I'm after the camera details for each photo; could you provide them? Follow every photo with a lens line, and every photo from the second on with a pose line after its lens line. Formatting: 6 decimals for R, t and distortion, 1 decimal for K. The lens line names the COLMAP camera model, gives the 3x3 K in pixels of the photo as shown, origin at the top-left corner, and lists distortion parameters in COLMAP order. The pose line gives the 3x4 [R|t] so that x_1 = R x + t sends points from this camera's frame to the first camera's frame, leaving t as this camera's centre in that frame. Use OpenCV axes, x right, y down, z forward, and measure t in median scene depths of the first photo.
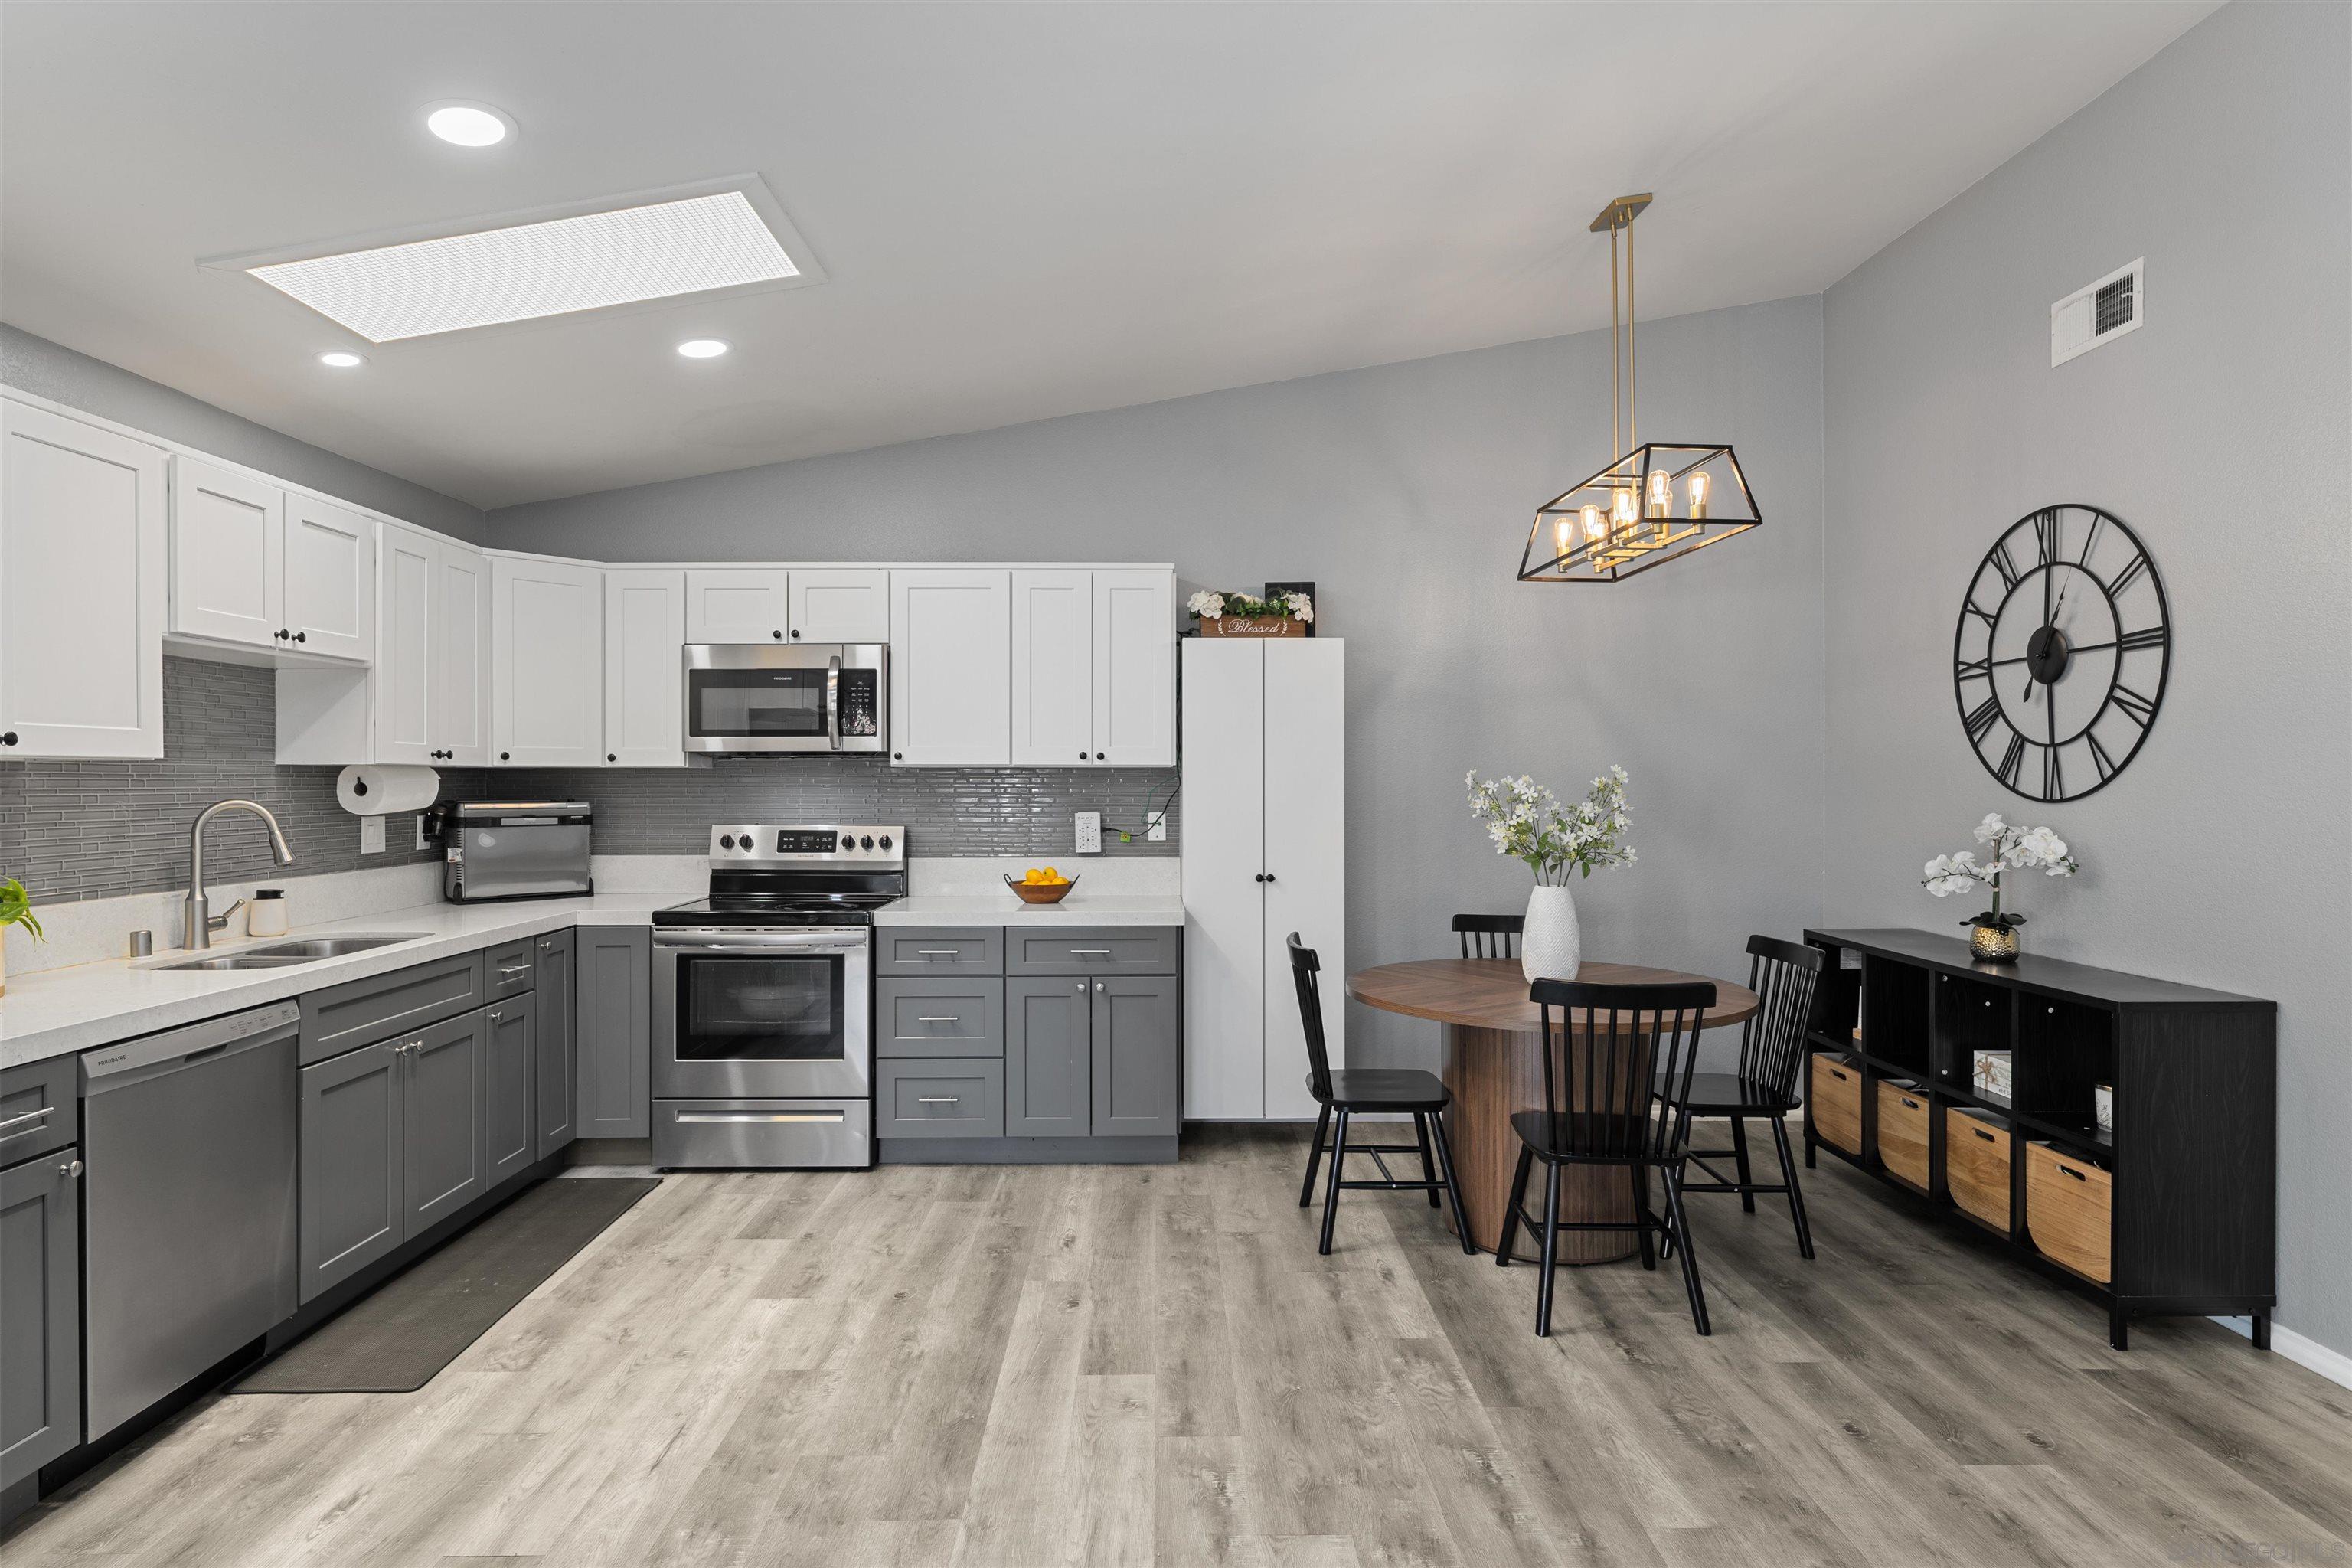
lens RADIAL K [[1267.1, 0, 1177.6], [0, 1267.1, 778.8], [0, 0, 1]] dist [0.000562, 0.000553]
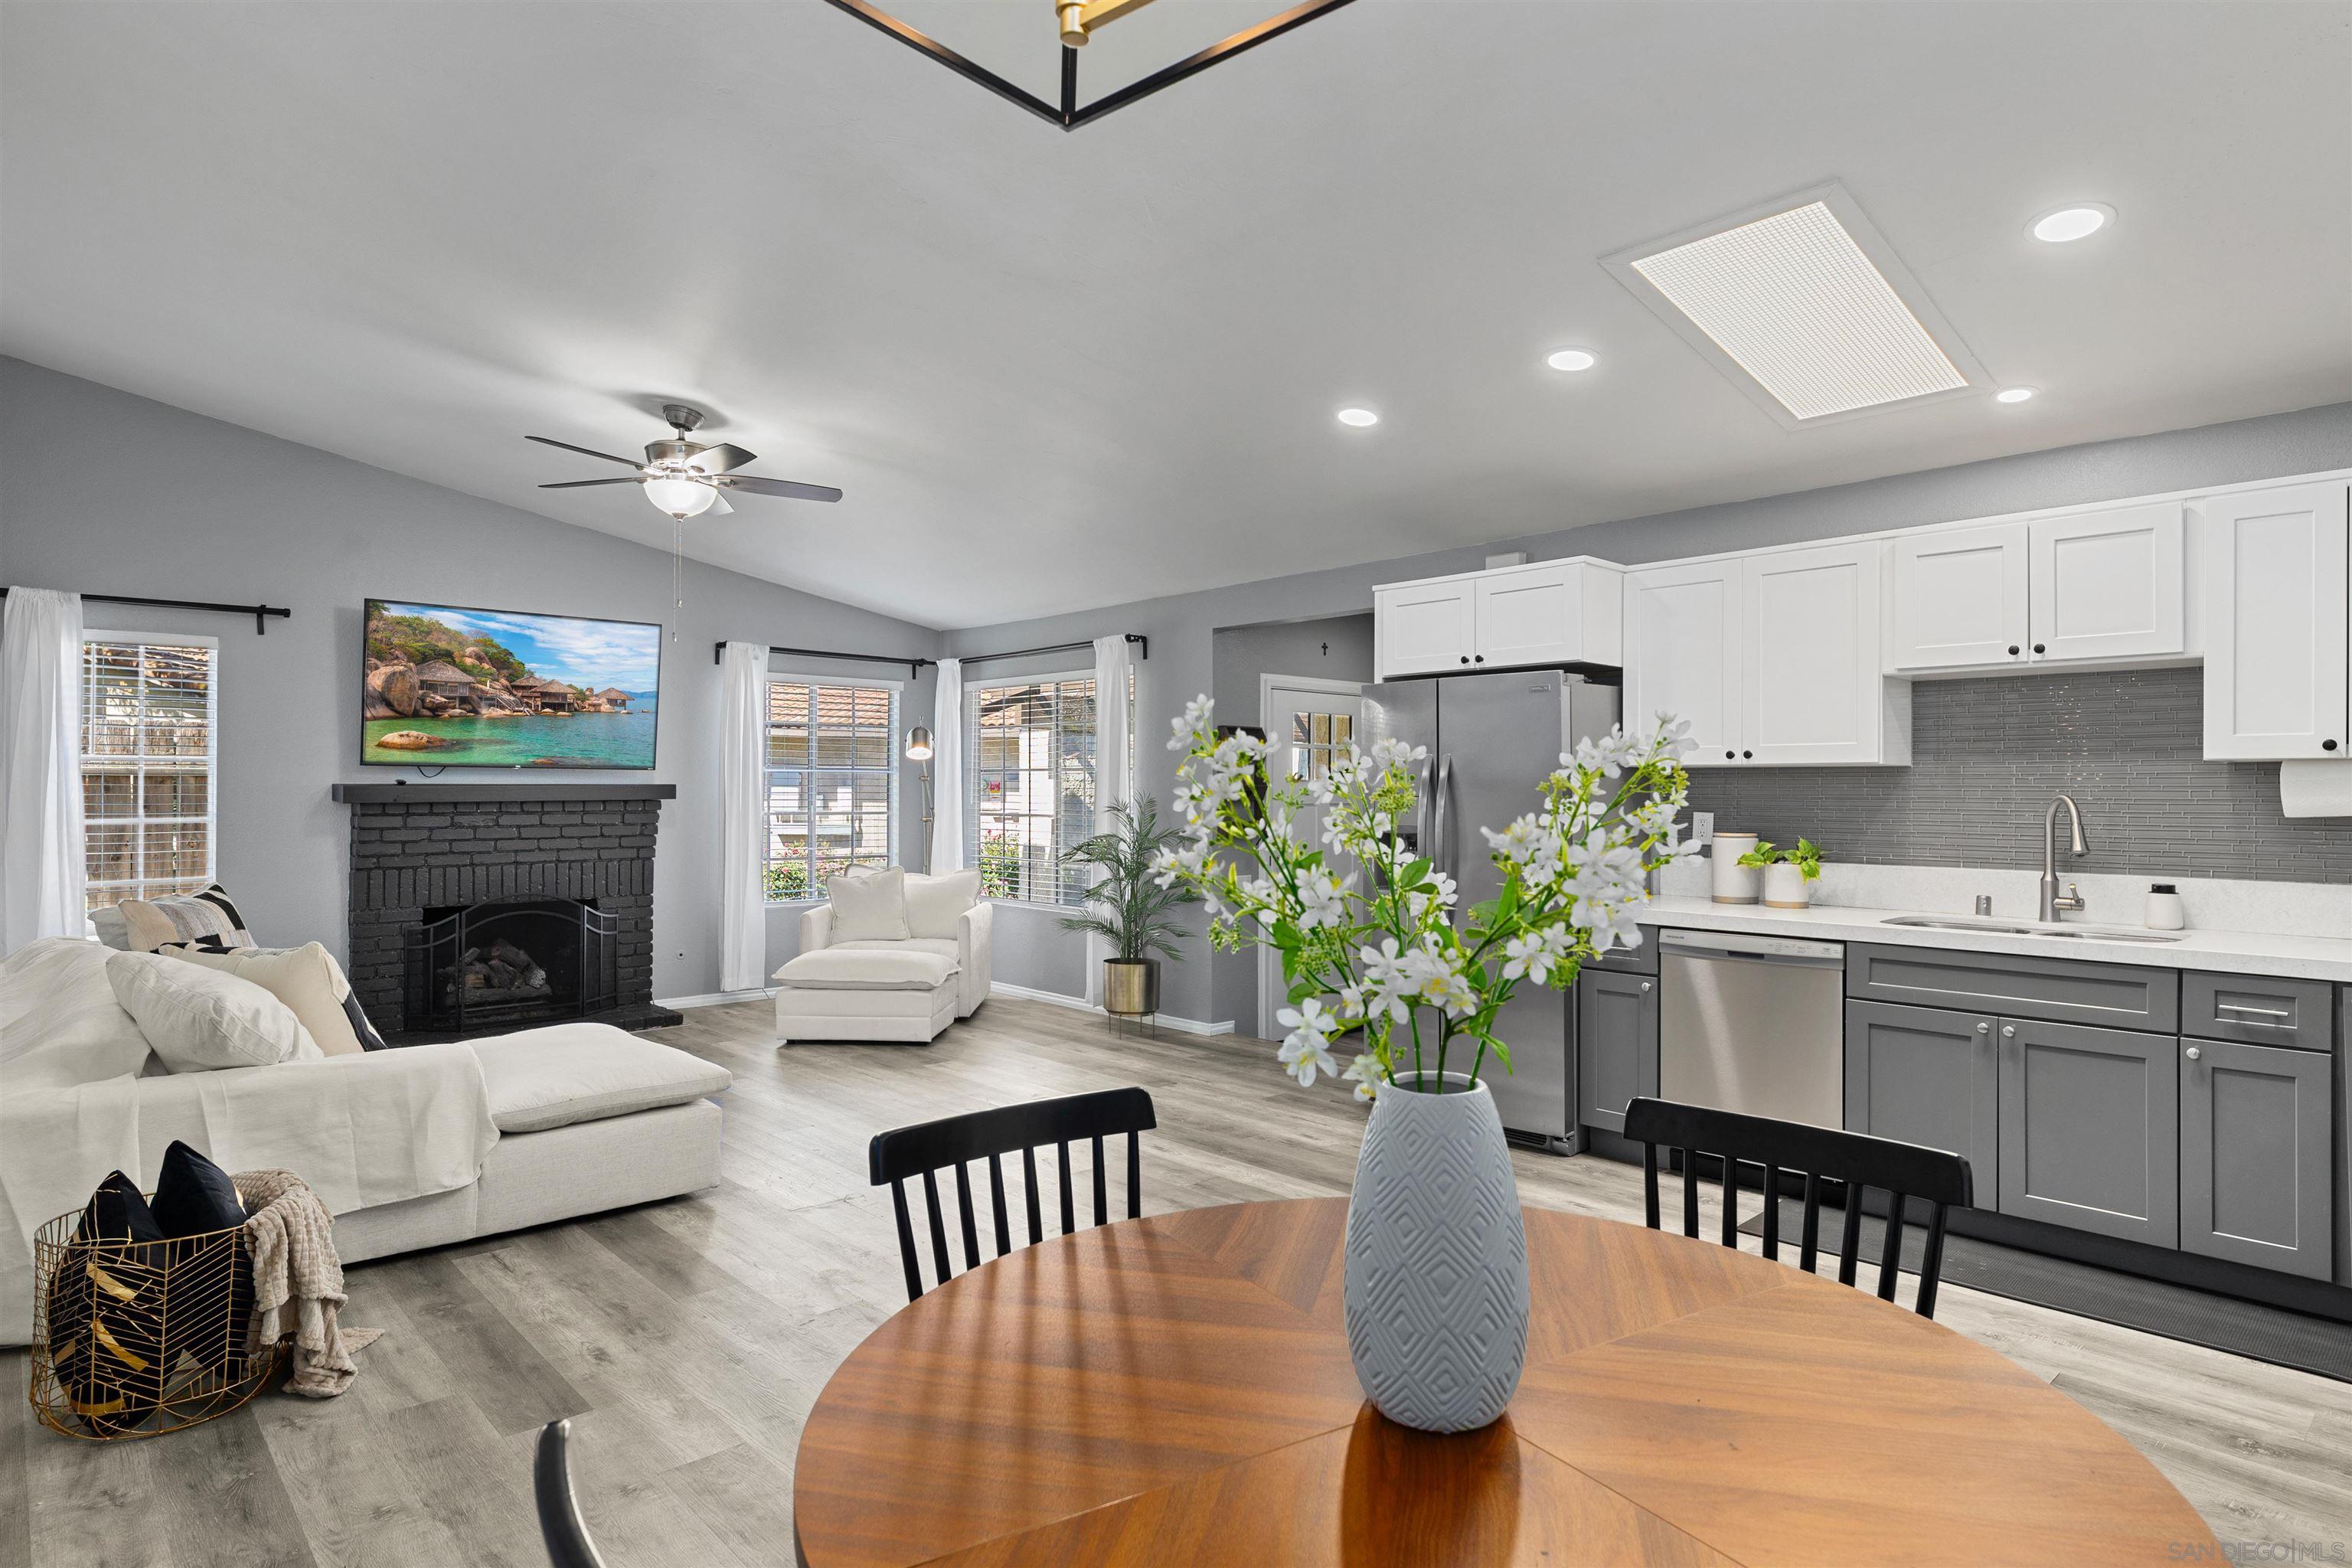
lens RADIAL K [[1289.9, 0, 1181.5], [0, 1289.9, 780.8], [0, 0, 1]] dist [-0.002428, -0.000161]
pose [[-0.744849, -0.007361, -0.667193, 0.530377], [-0.003775, 0.999970, -0.006818, 0.012415], [0.667222, -0.002560, -0.744854, 1.148875]]
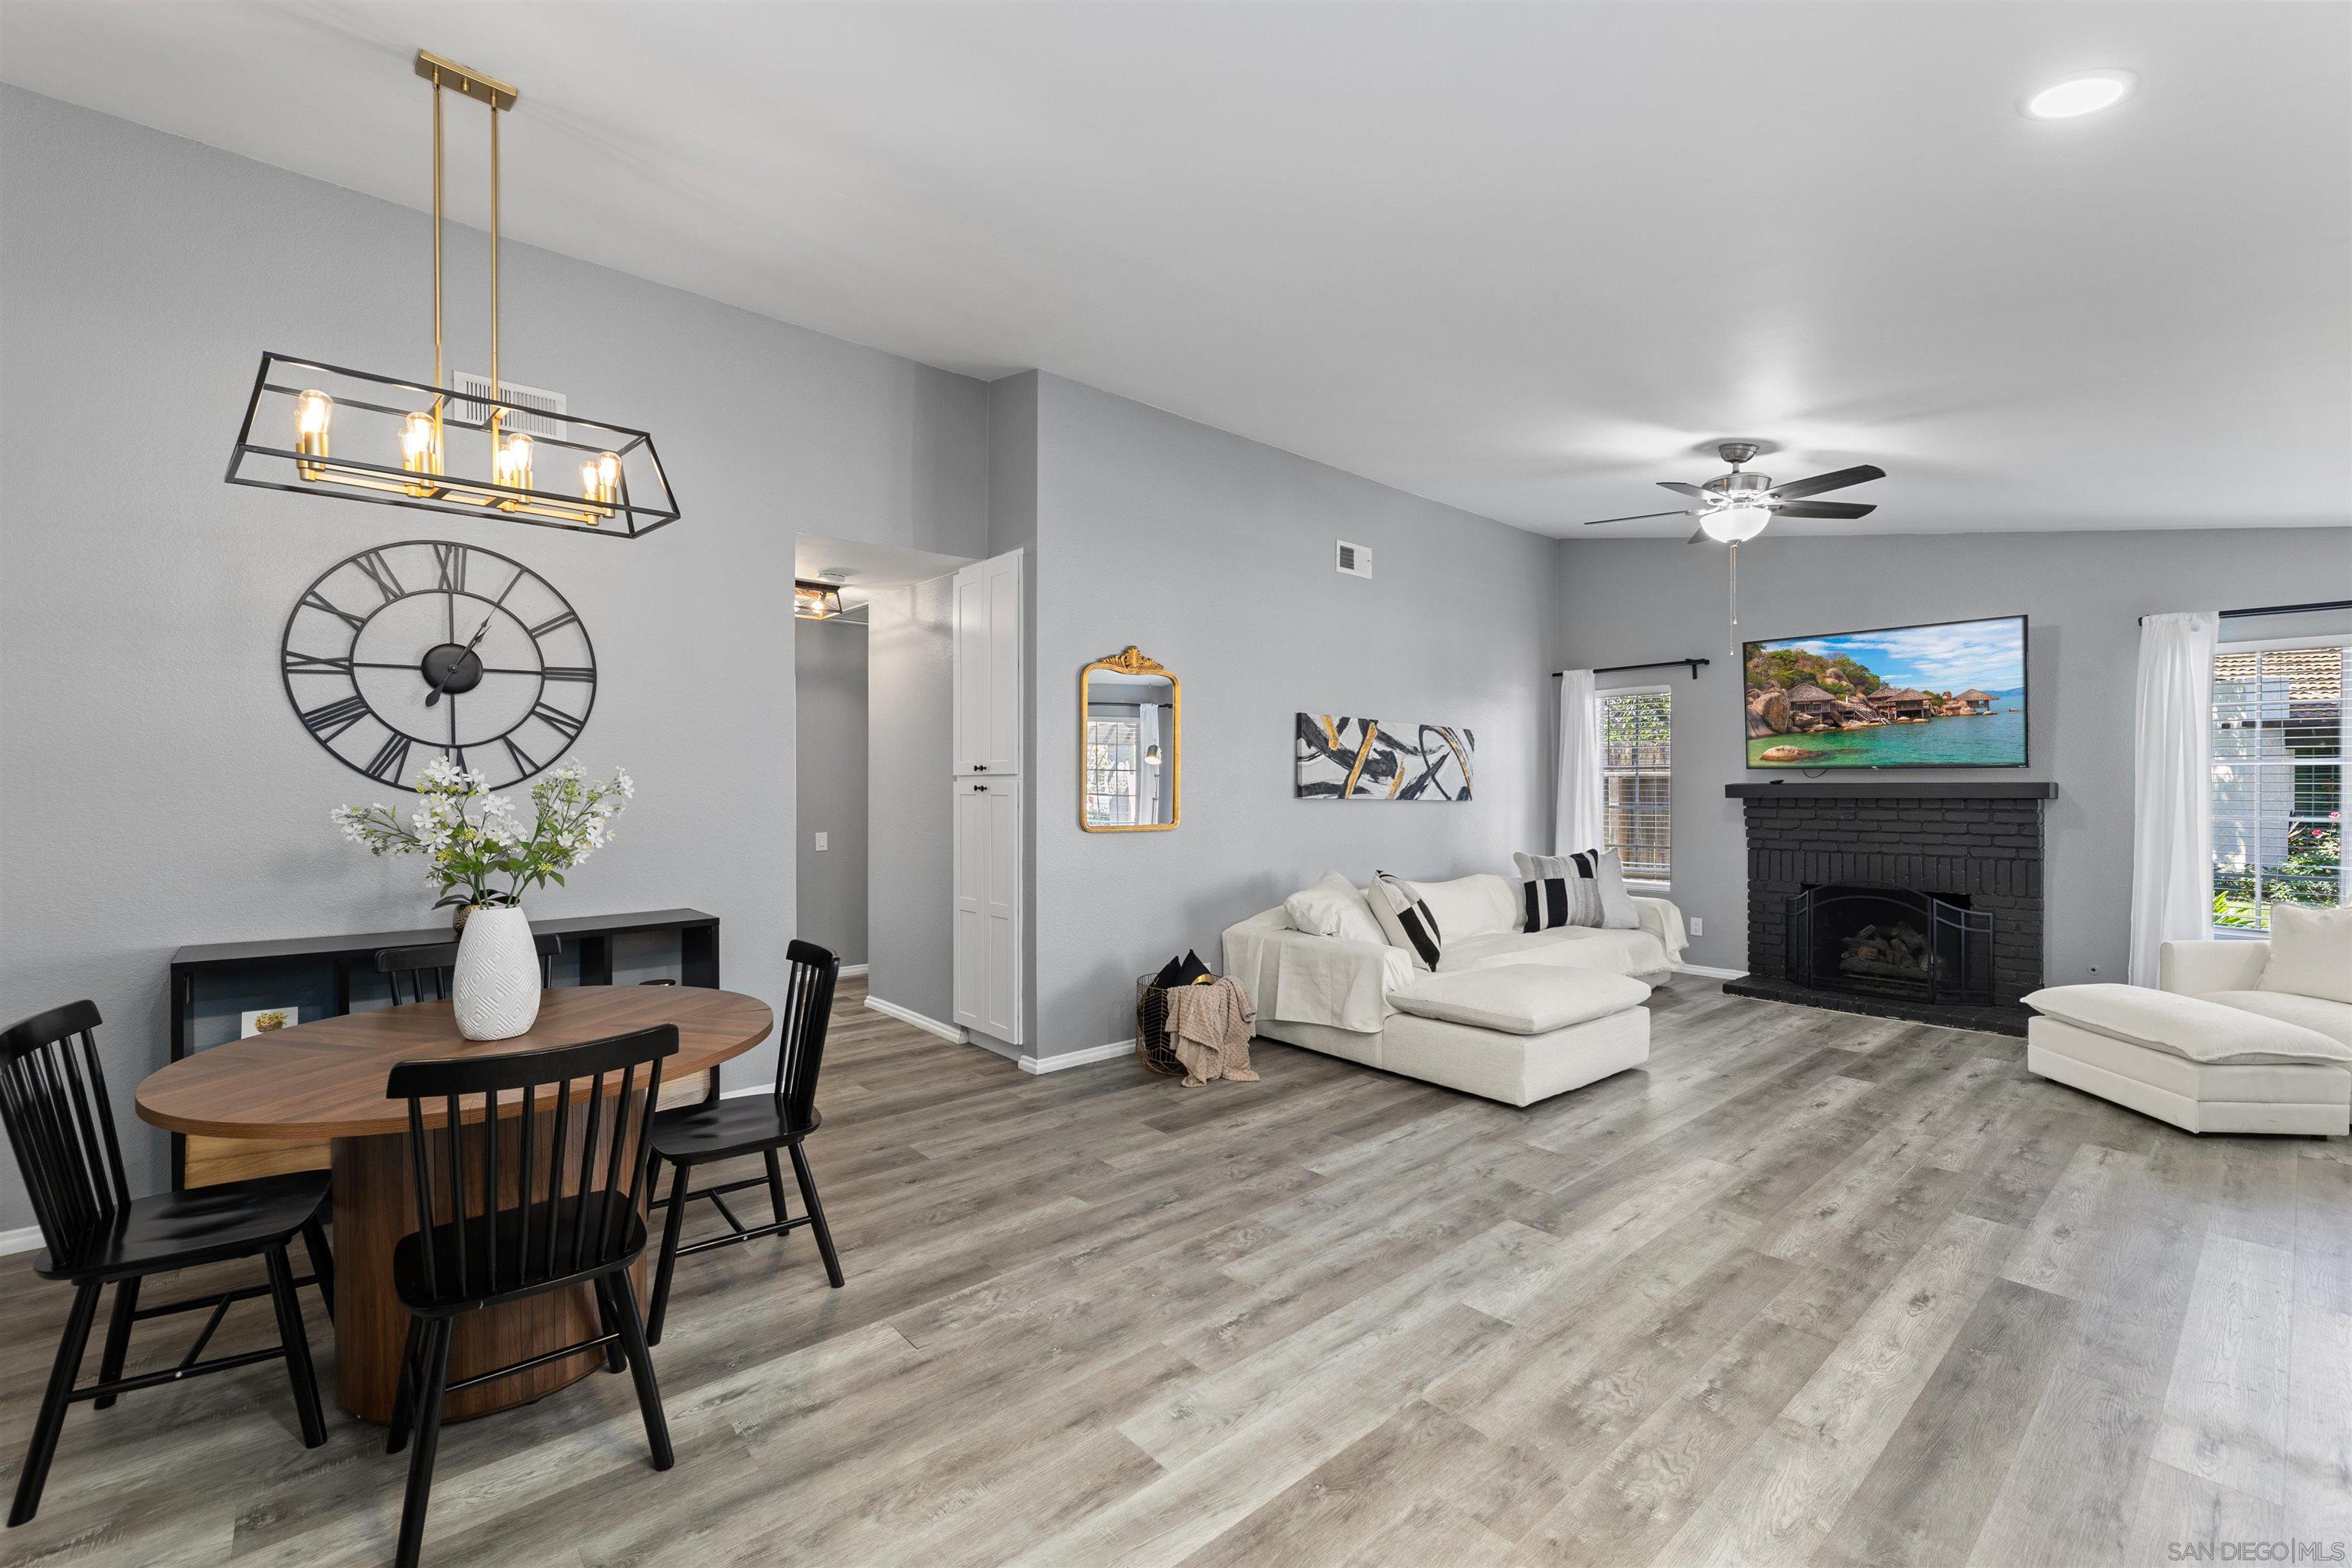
lens RADIAL K [[993.8, 0, 1182.5], [0, 993.8, 786.5], [0, 0, 1]] dist [-0.000380, 0.000661]
pose [[-0.647090, -0.003755, 0.762404, -0.427574], [0.000010, 0.999988, 0.004934, 0.006077], [-0.762413, 0.003200, -0.647083, 1.032888]]
